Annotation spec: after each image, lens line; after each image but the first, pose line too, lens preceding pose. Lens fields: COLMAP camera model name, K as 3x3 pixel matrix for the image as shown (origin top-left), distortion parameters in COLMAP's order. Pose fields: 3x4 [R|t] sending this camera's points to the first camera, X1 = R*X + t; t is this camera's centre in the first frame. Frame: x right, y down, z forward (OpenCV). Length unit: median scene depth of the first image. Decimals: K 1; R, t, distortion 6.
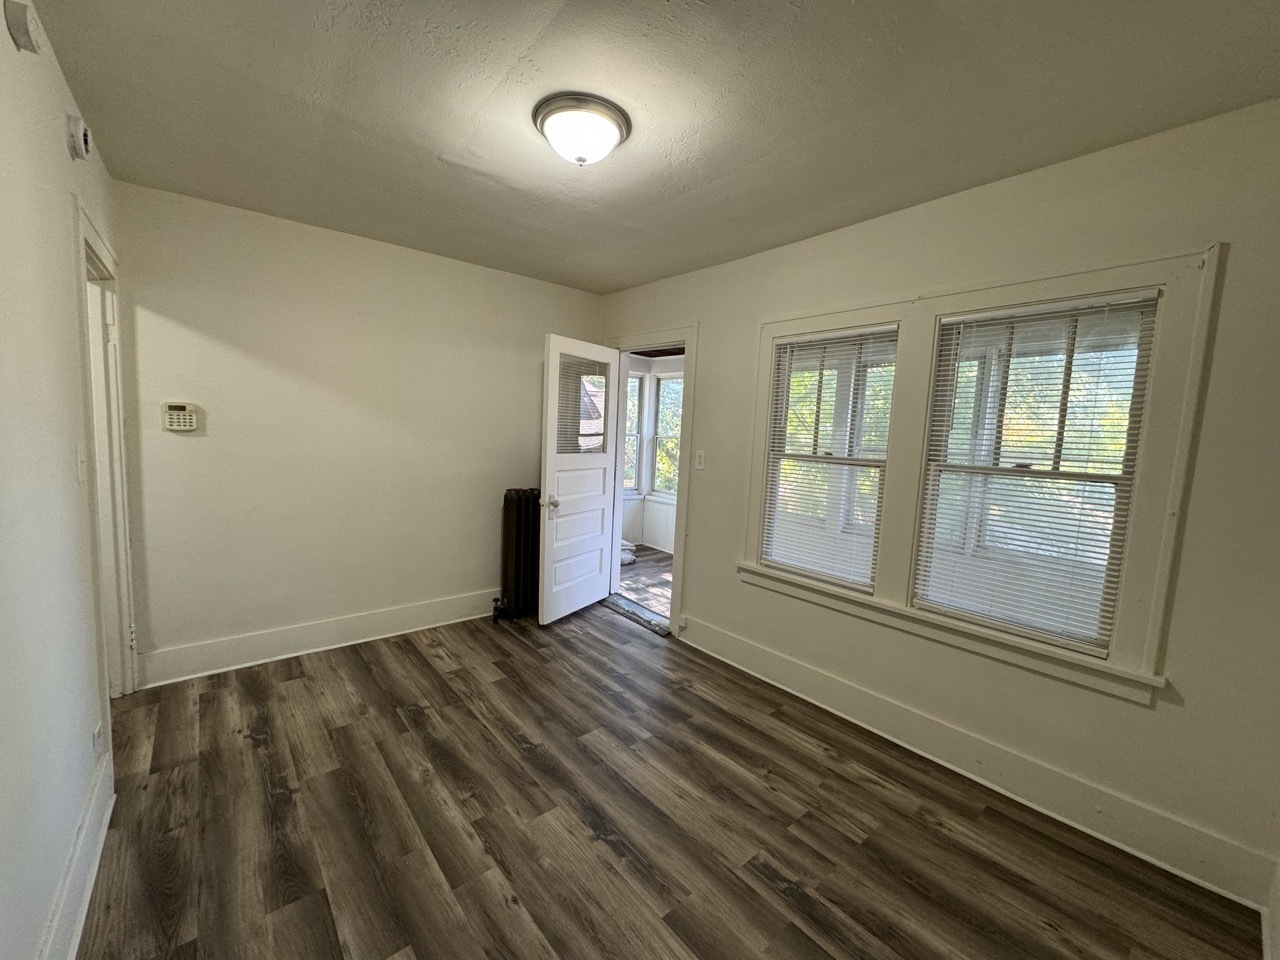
lens RADIAL K [[508.9, 0, 638.0], [0, 508.9, 478.7], [0, 0, 1]] dist [-0.002758, 0.000475]
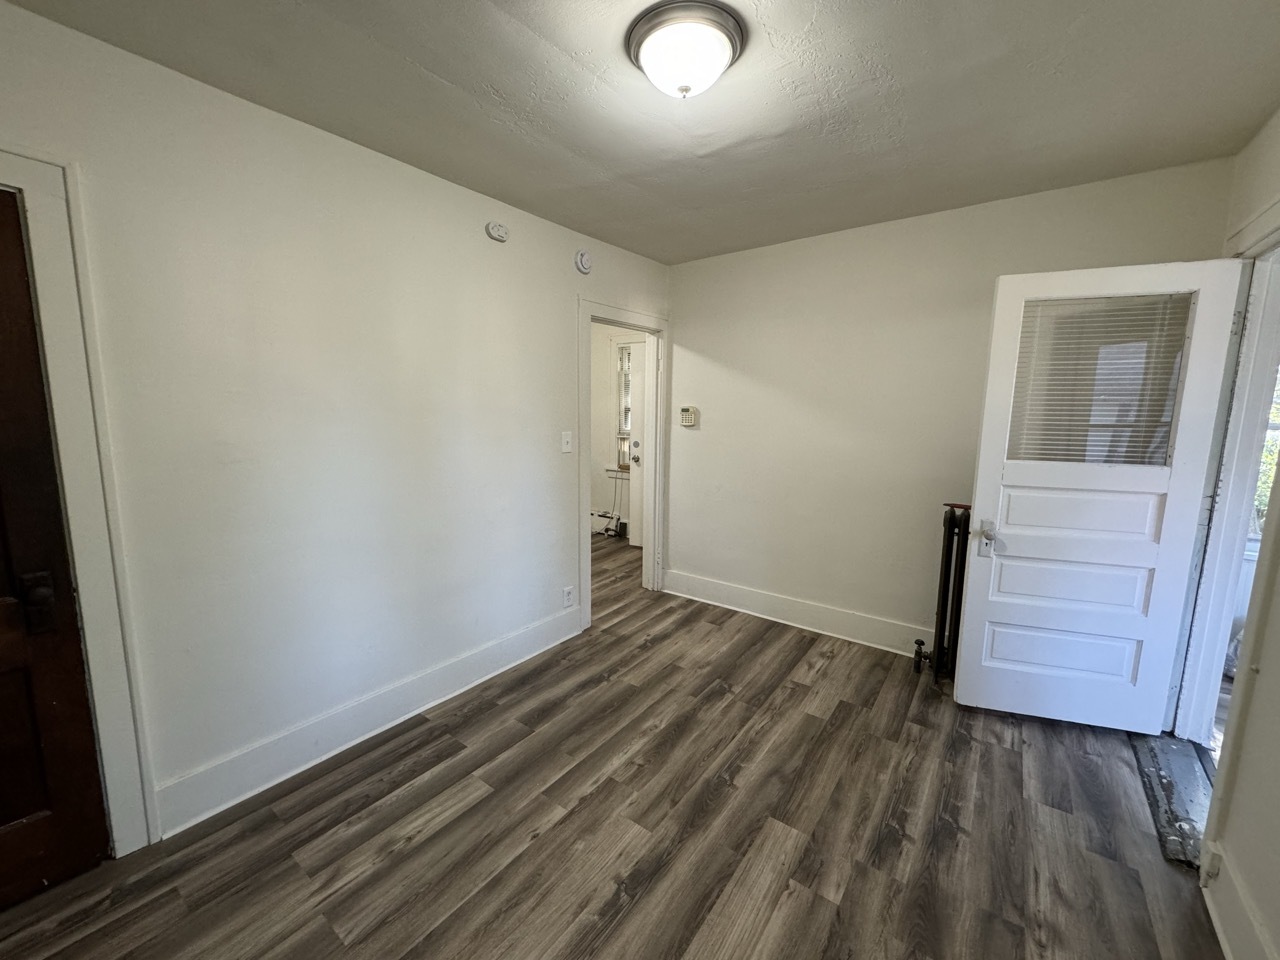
lens RADIAL K [[508.9, 0, 638.3], [0, 508.9, 479.8], [0, 0, 1]] dist [-0.002758, 0.000475]
pose [[0.228658, 0.096766, -0.968686, 0.504897], [-0.092408, 0.992712, 0.077353, -0.042031], [0.969111, 0.071827, 0.235934, 0.545330]]
